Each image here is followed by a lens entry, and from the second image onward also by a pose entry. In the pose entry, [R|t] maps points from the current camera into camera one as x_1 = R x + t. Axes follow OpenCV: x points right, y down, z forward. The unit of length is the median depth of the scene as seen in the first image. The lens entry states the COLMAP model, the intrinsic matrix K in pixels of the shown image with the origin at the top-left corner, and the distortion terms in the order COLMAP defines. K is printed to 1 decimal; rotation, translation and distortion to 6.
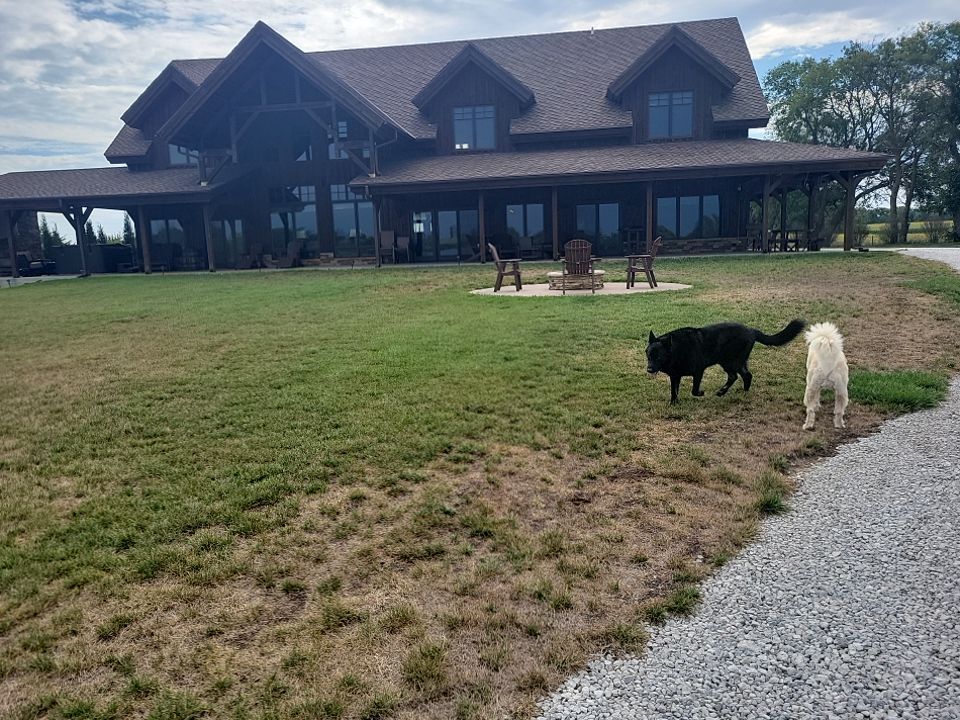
lens RADIAL K [[722.3, 0, 475.4], [0, 722.3, 364.6], [0, 0, 1]] dist [0.056495, -0.027472]
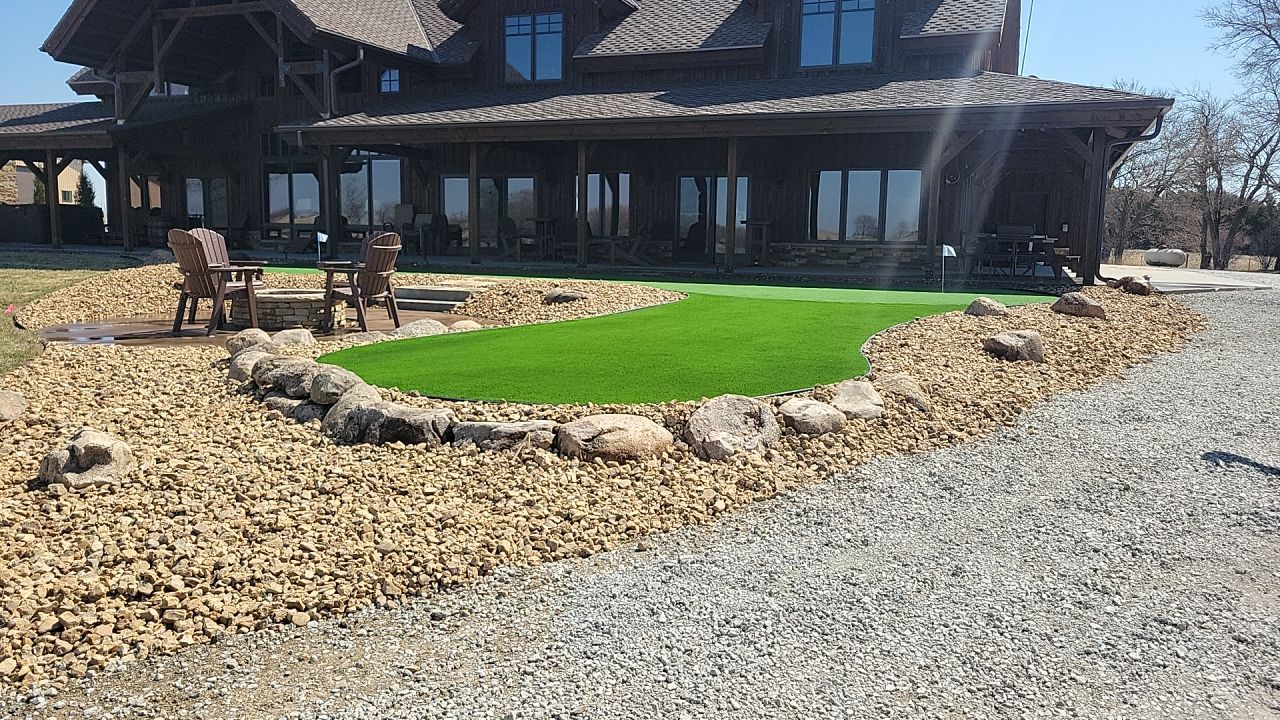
lens RADIAL K [[956.0, 0, 644.4], [0, 956.0, 359.1], [0, 0, 1]] dist [0.053657, -0.035688]
pose [[0.965422, 0.087172, -0.245686, 0.320086], [-0.093672, 0.995492, -0.014874, -0.054925], [0.243281, 0.037374, 0.969235, 0.228948]]
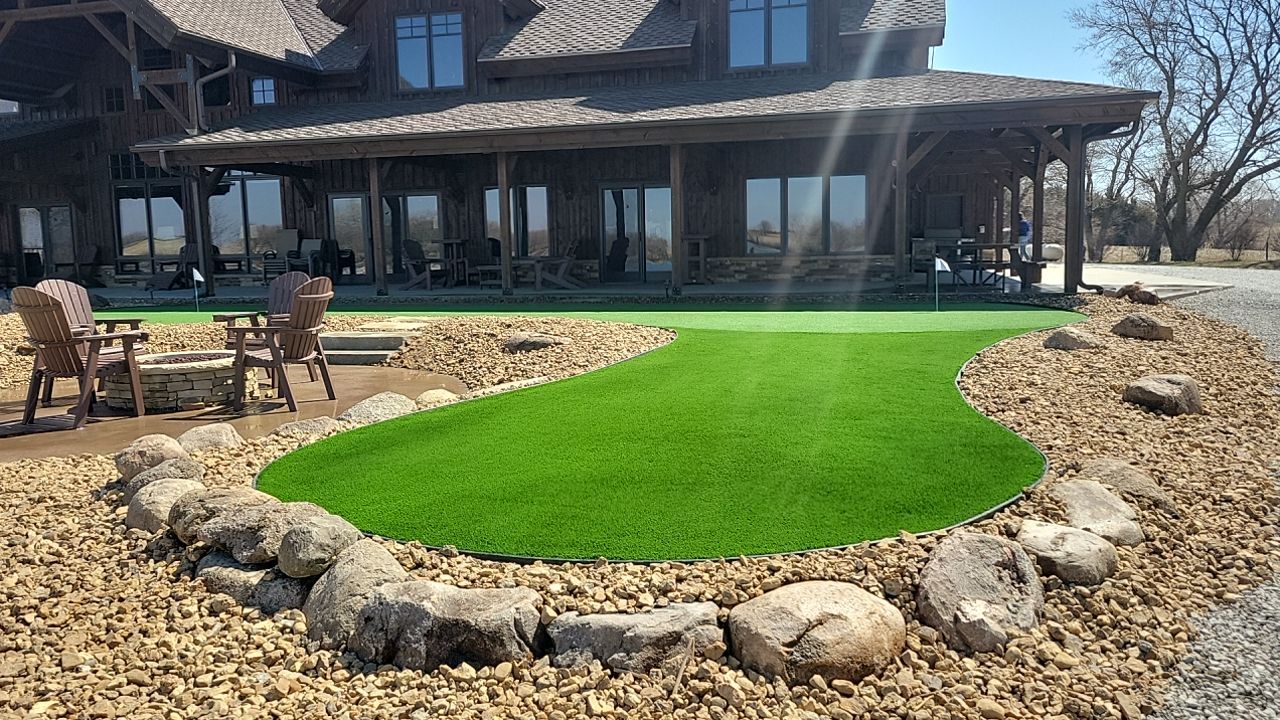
lens RADIAL K [[956.0, 0, 637.3], [0, 956.0, 349.2], [0, 0, 1]] dist [0.053657, -0.035688]
pose [[0.991438, 0.031754, -0.126661, 0.261409], [-0.037368, 0.998411, -0.042188, -0.069702], [0.125120, 0.046560, 0.991049, 0.290692]]
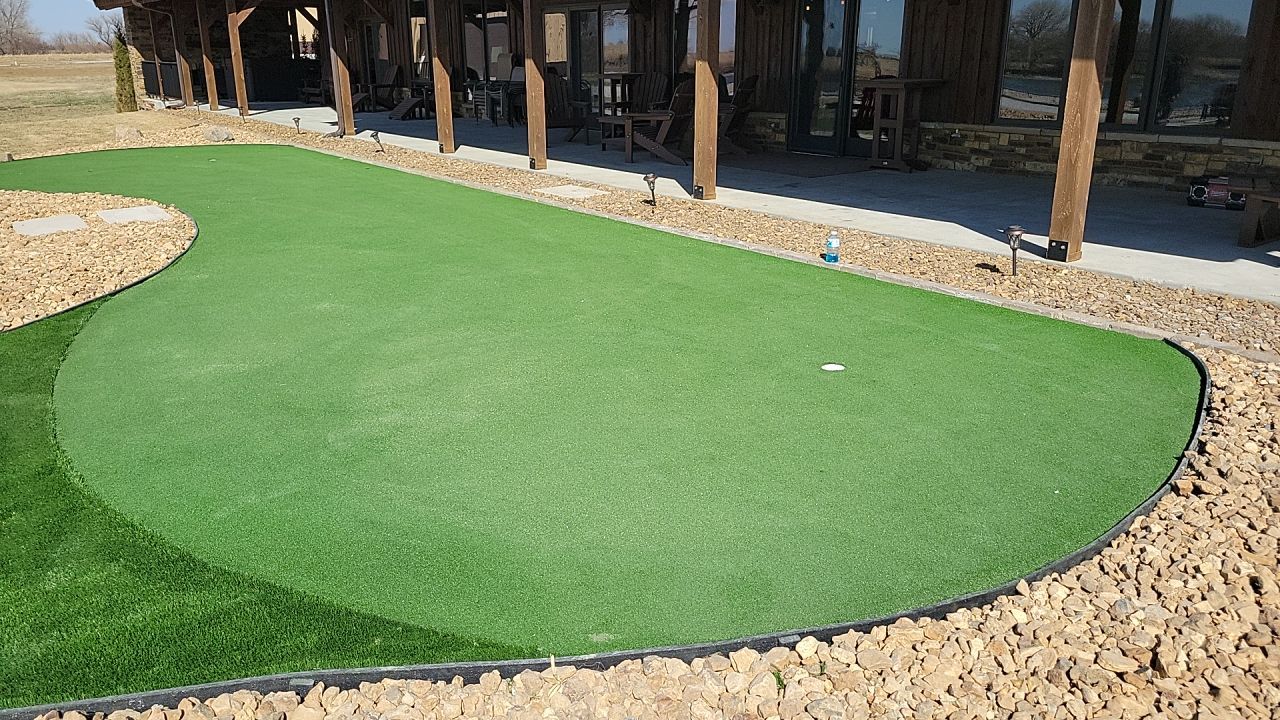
lens RADIAL K [[956.0, 0, 642.3], [0, 956.0, 342.1], [0, 0, 1]] dist [0.053657, -0.035688]
pose [[0.700197, 0.239595, -0.672546, 0.429083], [-0.137817, 0.969650, 0.201955, -0.144633], [0.700522, -0.048720, 0.711966, 0.621300]]
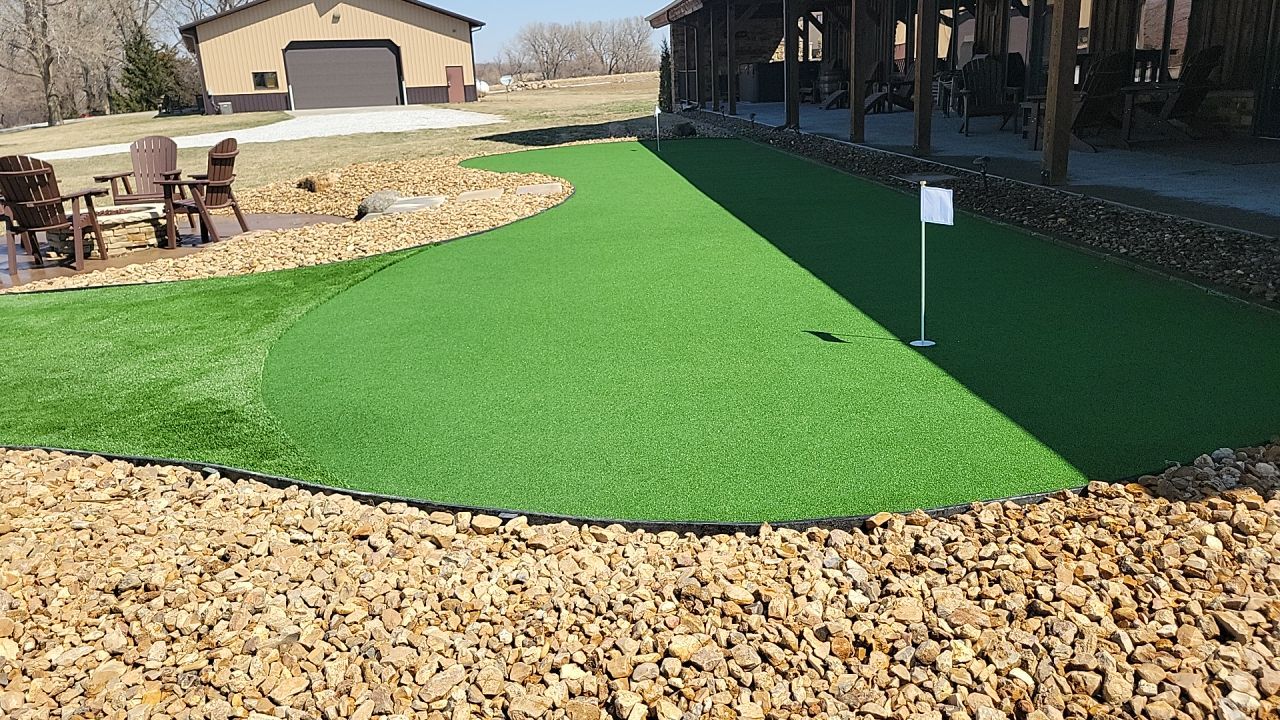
lens RADIAL K [[956.0, 0, 641.1], [0, 956.0, 350.6], [0, 0, 1]] dist [0.053657, -0.035688]
pose [[0.222110, 0.298088, -0.928338, 0.475705], [-0.116291, 0.953423, 0.278319, -0.148309], [0.968062, 0.046140, 0.246430, 0.678427]]
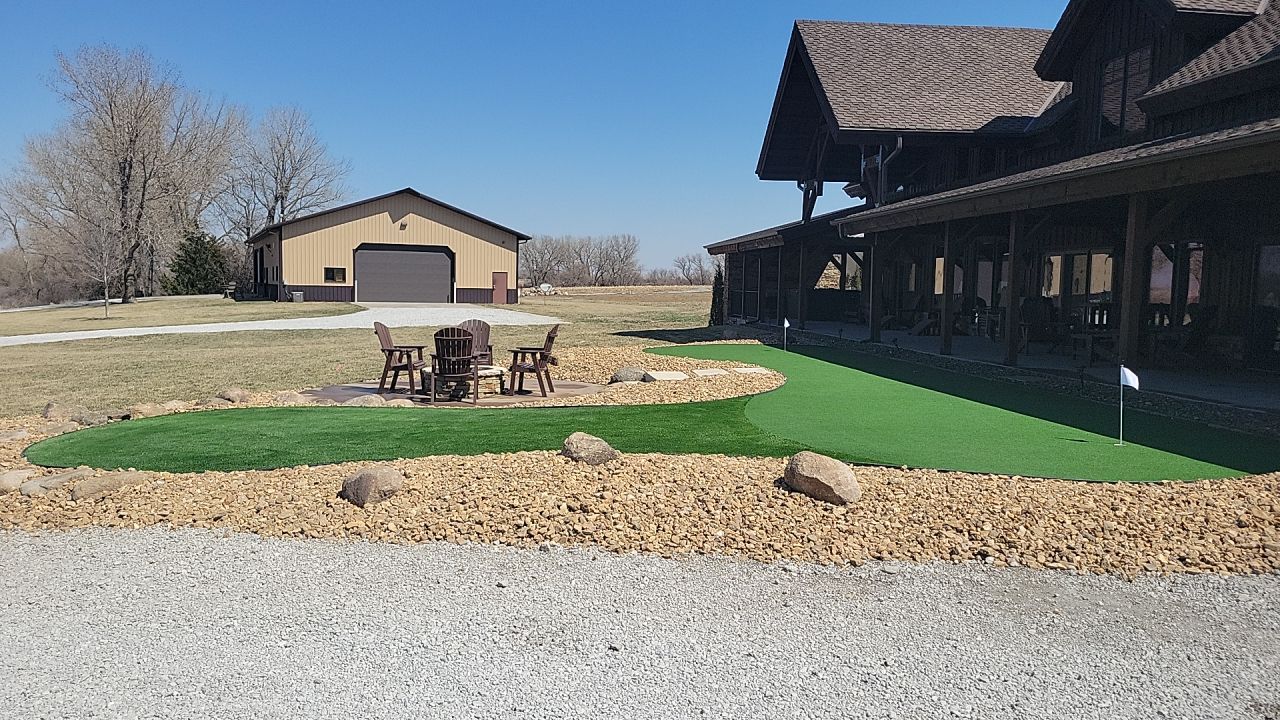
lens RADIAL K [[956.0, 0, 628.9], [0, 956.0, 361.9], [0, 0, 1]] dist [0.053657, -0.035688]
pose [[0.230478, 0.119811, -0.965673, 0.601578], [-0.178095, 0.980822, 0.079185, -0.134626], [0.956641, 0.153732, 0.247396, 0.529629]]
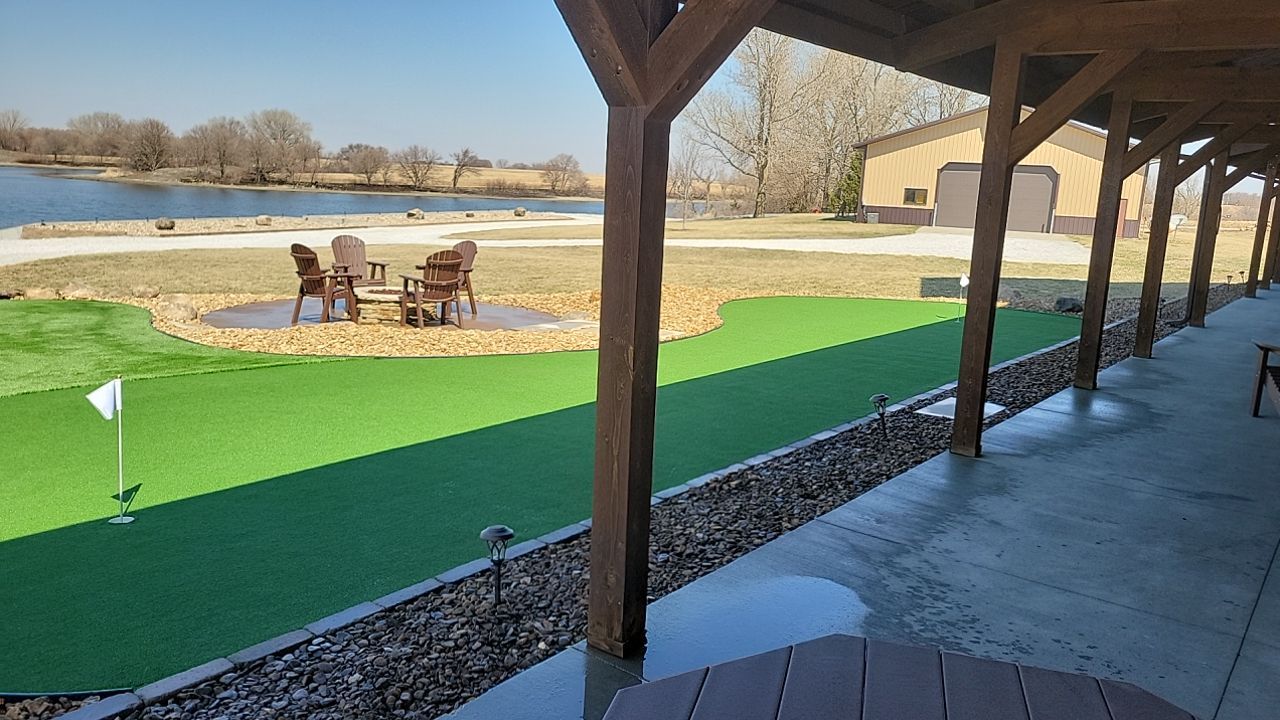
lens RADIAL K [[956.0, 0, 645.3], [0, 956.0, 370.3], [0, 0, 1]] dist [0.053657, -0.035688]
pose [[-0.493608, 0.181187, -0.850601, 0.438975], [-0.168062, 0.939749, 0.297703, -0.202683], [0.853292, 0.289902, -0.433417, 0.904140]]
